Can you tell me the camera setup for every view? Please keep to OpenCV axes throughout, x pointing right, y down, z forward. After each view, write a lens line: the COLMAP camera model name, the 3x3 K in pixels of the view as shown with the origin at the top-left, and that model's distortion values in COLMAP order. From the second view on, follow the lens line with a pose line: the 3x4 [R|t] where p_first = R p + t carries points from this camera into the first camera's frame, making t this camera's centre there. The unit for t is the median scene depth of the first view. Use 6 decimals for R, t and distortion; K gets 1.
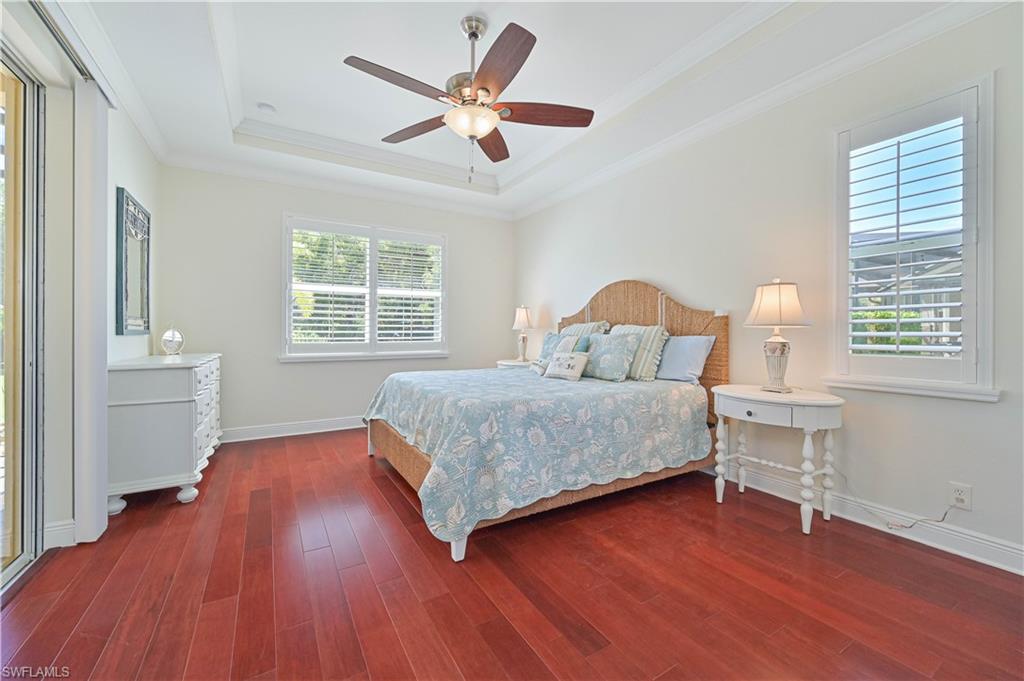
lens RADIAL K [[402.1, 0, 517.3], [0, 402.1, 334.8], [0, 0, 1]] dist [0.000154, -0.000121]
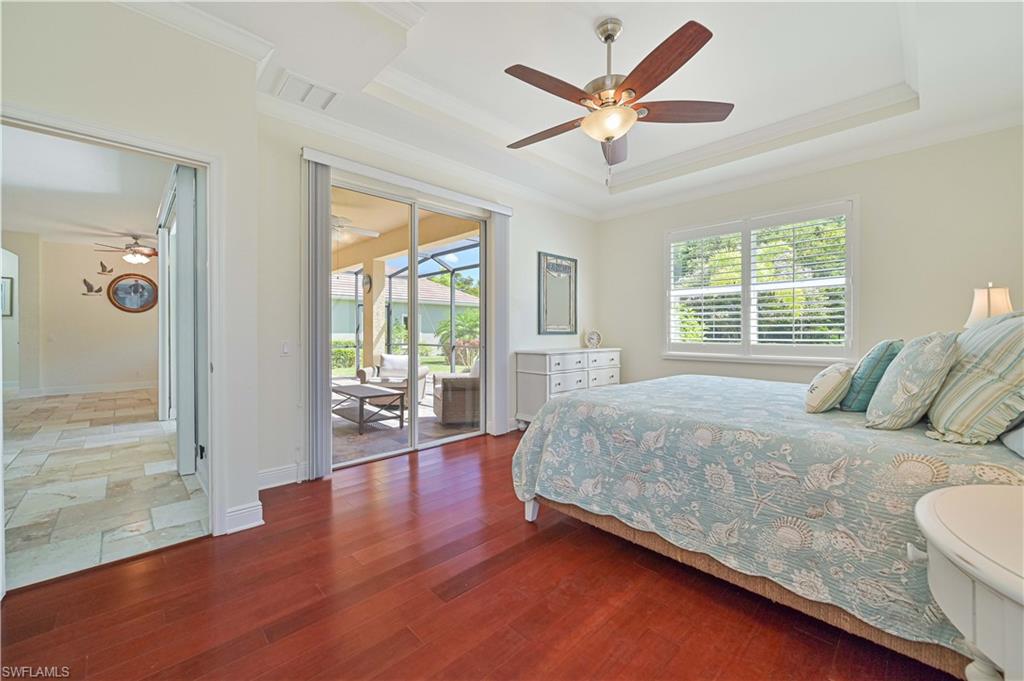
lens RADIAL K [[402.1, 0, 515.4], [0, 402.1, 335.6], [0, 0, 1]] dist [0.000154, -0.000121]
pose [[0.233048, 0.005712, -0.972448, 0.802361], [-0.007602, 0.999963, 0.004051, -0.001564], [0.972435, 0.006448, 0.233083, 0.529345]]
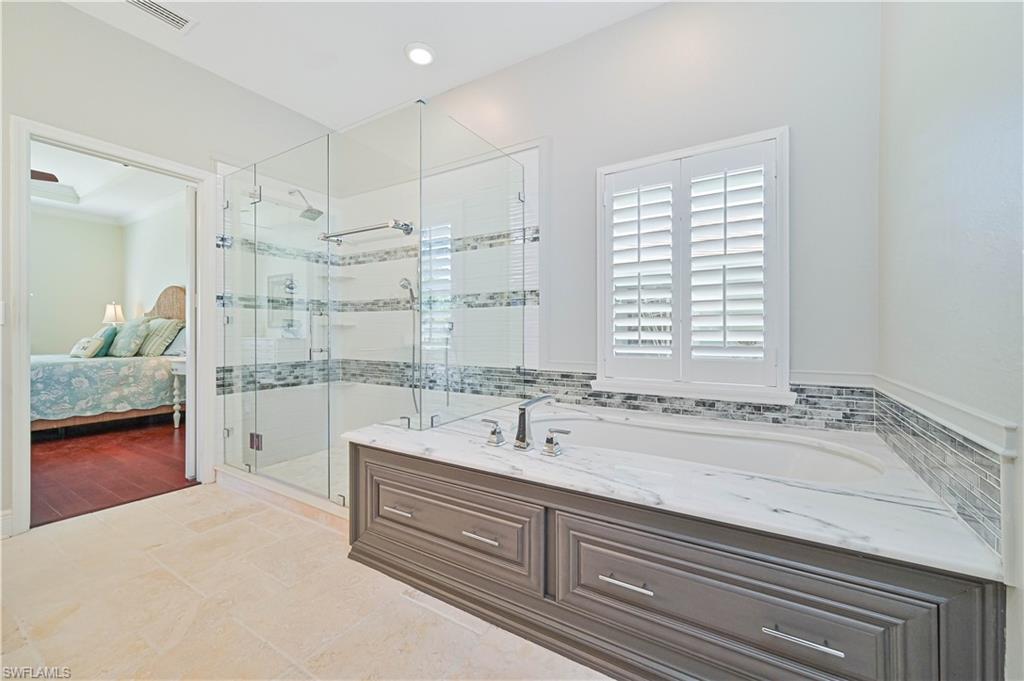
lens RADIAL K [[402.1, 0, 511.9], [0, 402.1, 332.8], [0, 0, 1]] dist [0.000154, -0.000121]
pose [[0.882680, -0.000130, 0.469975, 0.989582], [0.003506, 0.999974, -0.006309, 0.052235], [-0.469962, 0.007216, 0.882657, -1.133330]]
